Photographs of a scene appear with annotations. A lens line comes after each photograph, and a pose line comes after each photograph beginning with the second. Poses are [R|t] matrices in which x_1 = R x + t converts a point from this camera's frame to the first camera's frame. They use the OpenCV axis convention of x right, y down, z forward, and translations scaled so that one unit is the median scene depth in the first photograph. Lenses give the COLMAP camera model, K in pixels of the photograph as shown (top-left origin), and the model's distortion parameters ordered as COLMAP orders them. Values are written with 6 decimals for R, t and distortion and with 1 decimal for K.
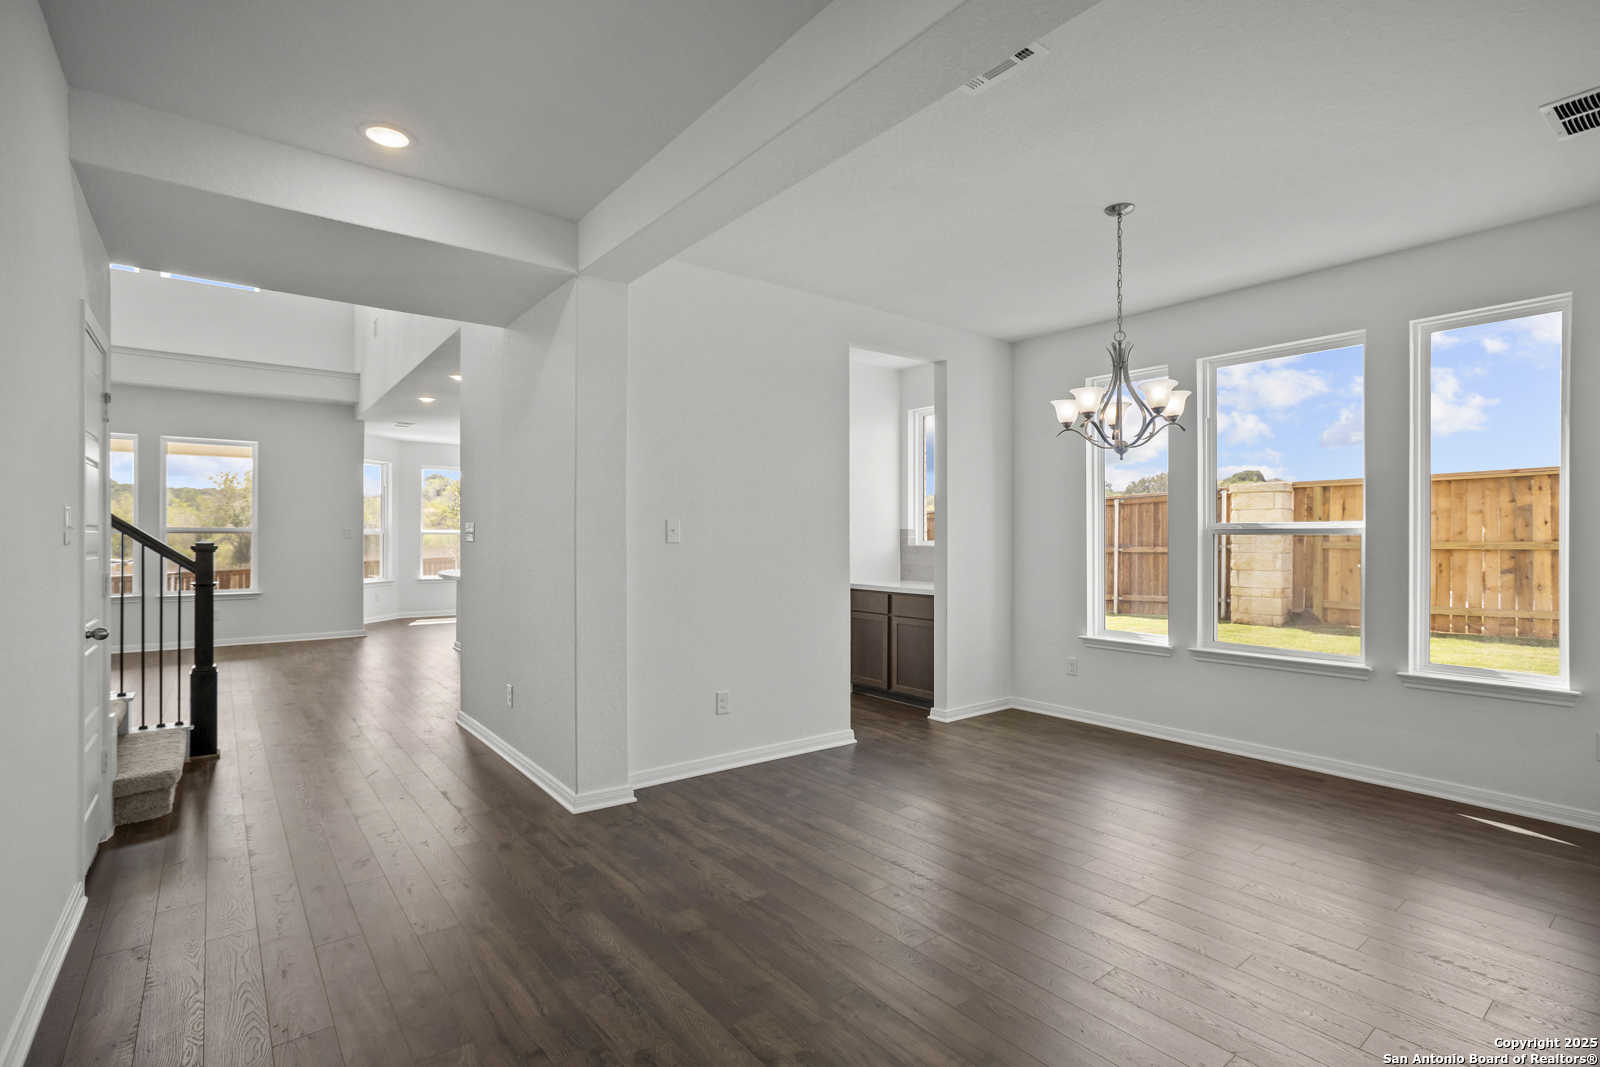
lens RADIAL K [[771.8, 0, 809.6], [0, 771.8, 540.8], [0, 0, 1]] dist [-0.041609, 0.026715]
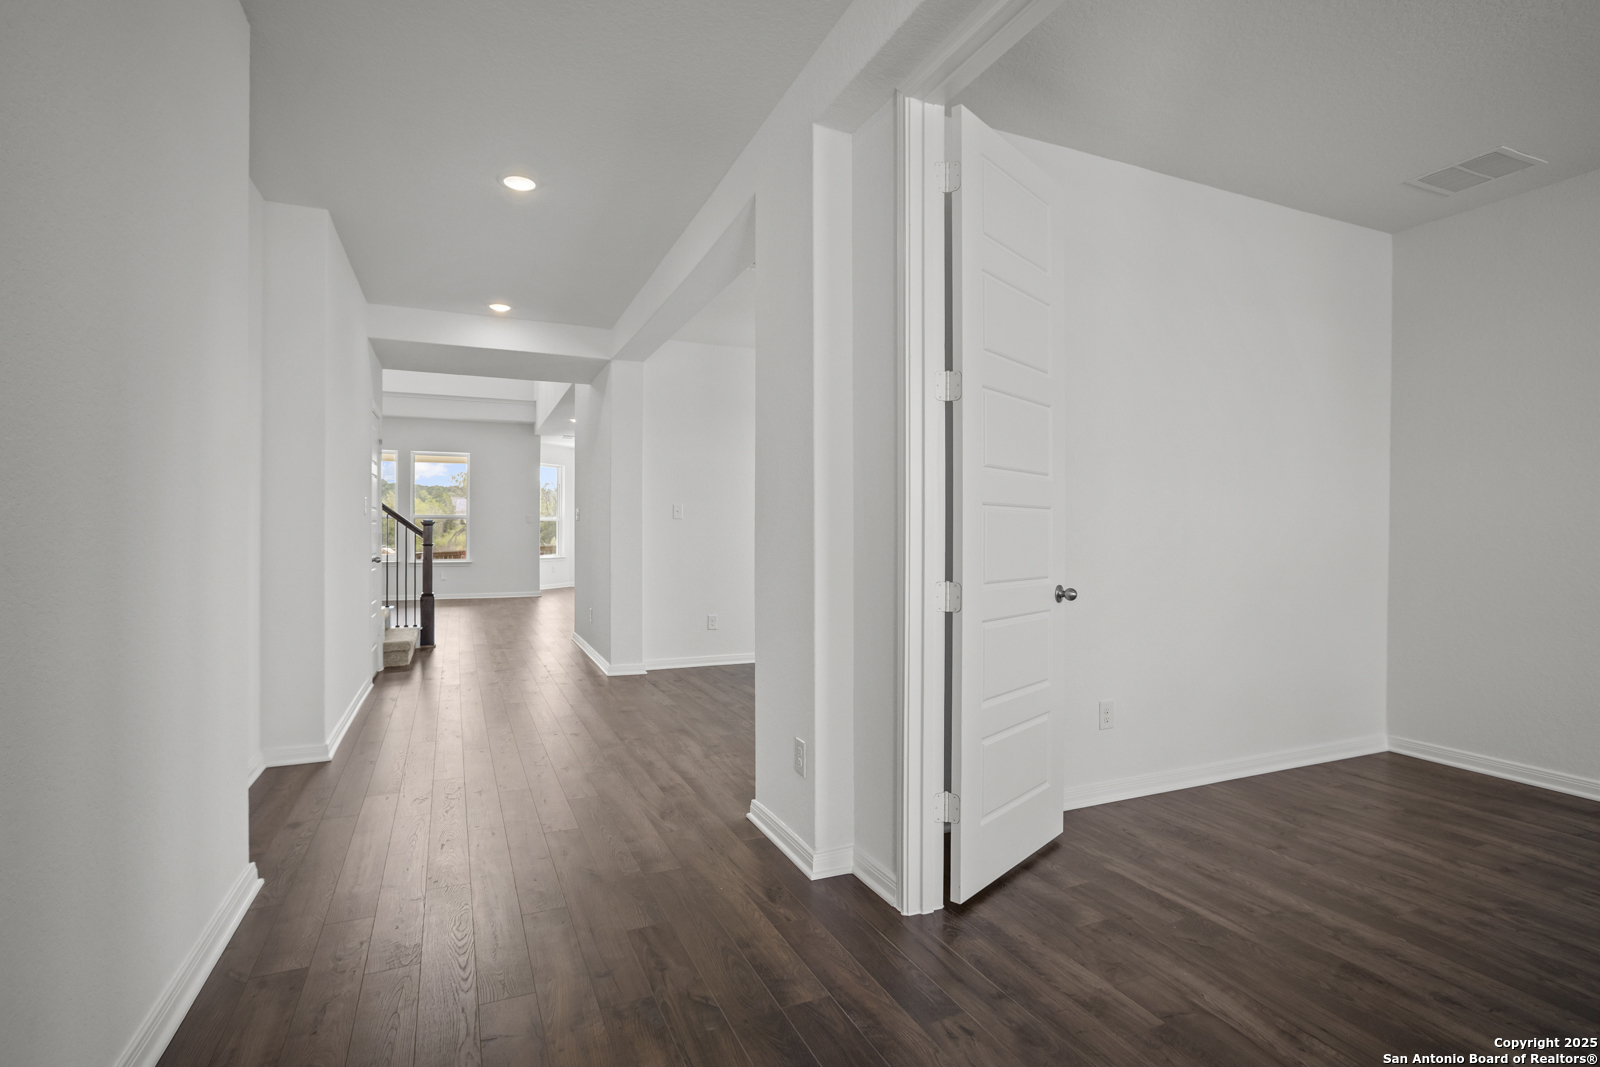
lens RADIAL K [[771.8, 0, 809.6], [0, 771.8, 540.8], [0, 0, 1]] dist [-0.041609, 0.026715]
pose [[0.972766, 0.008817, -0.231621, 0.346448], [-0.006533, 0.999922, 0.010628, 0.021190], [0.231697, -0.008825, 0.972748, -0.375569]]
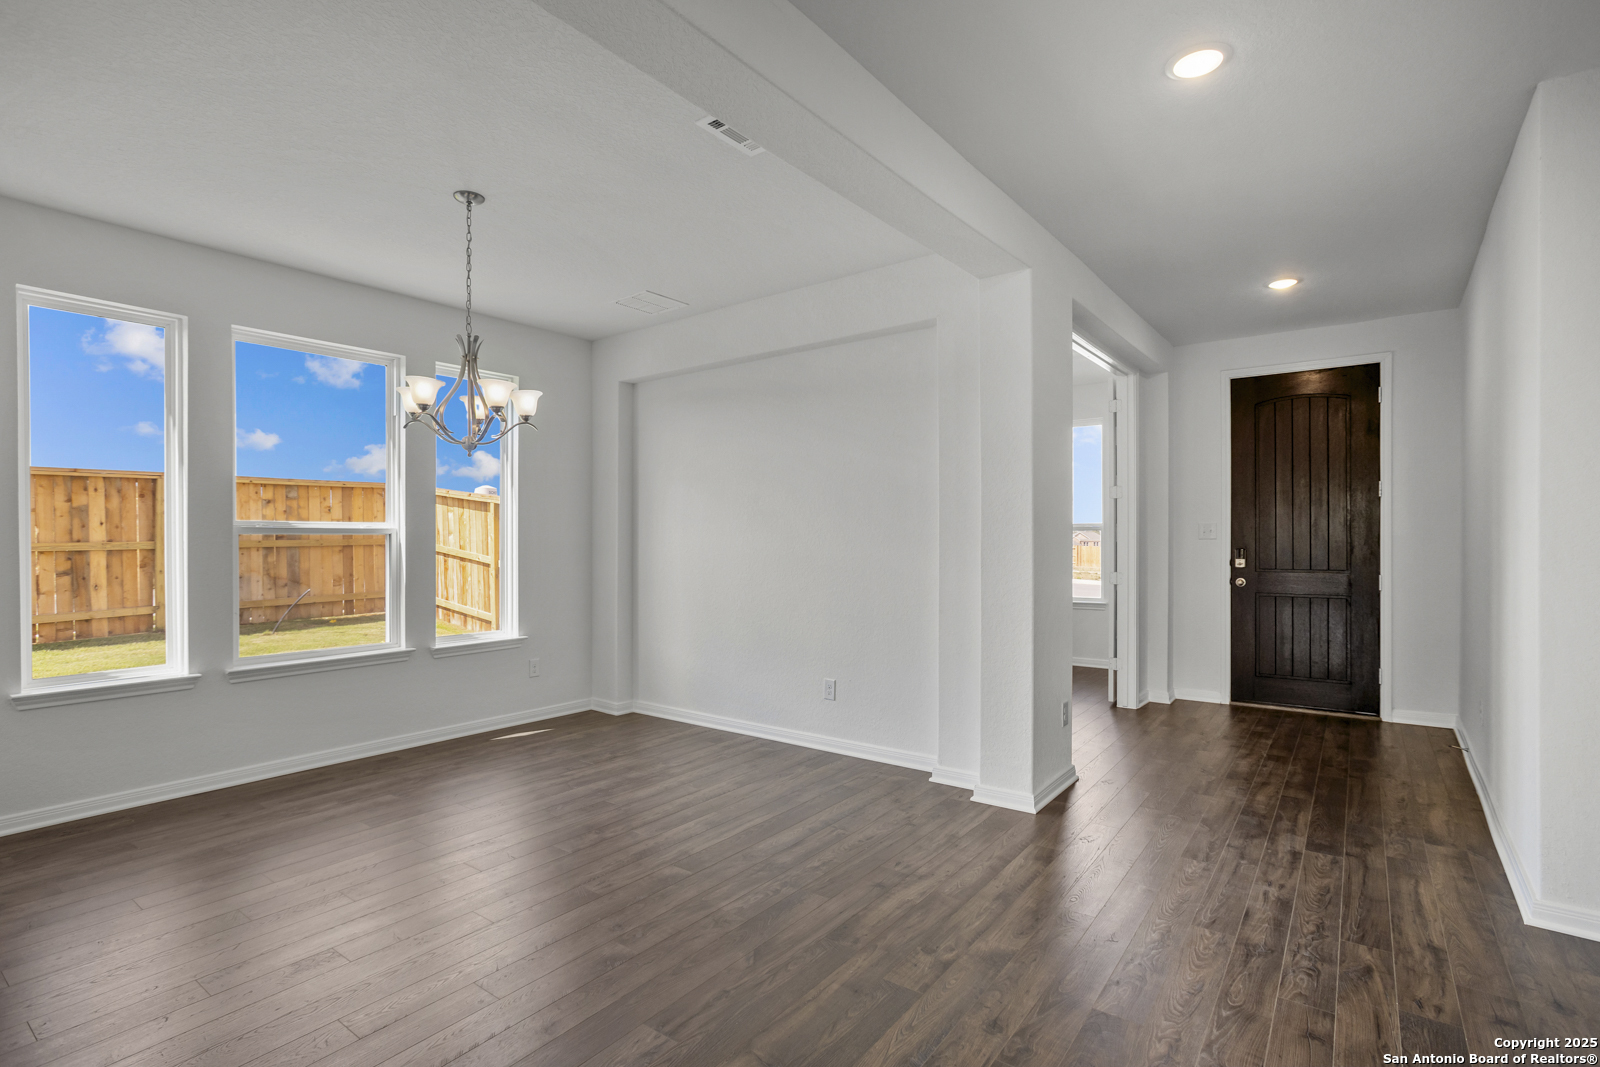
lens RADIAL K [[771.8, 0, 809.6], [0, 771.8, 540.8], [0, 0, 1]] dist [-0.041609, 0.026715]
pose [[-0.264164, -0.003539, 0.964471, -0.376464], [0.006685, 0.999963, 0.005500, -0.000319], [-0.964455, 0.007900, -0.264130, 0.491687]]
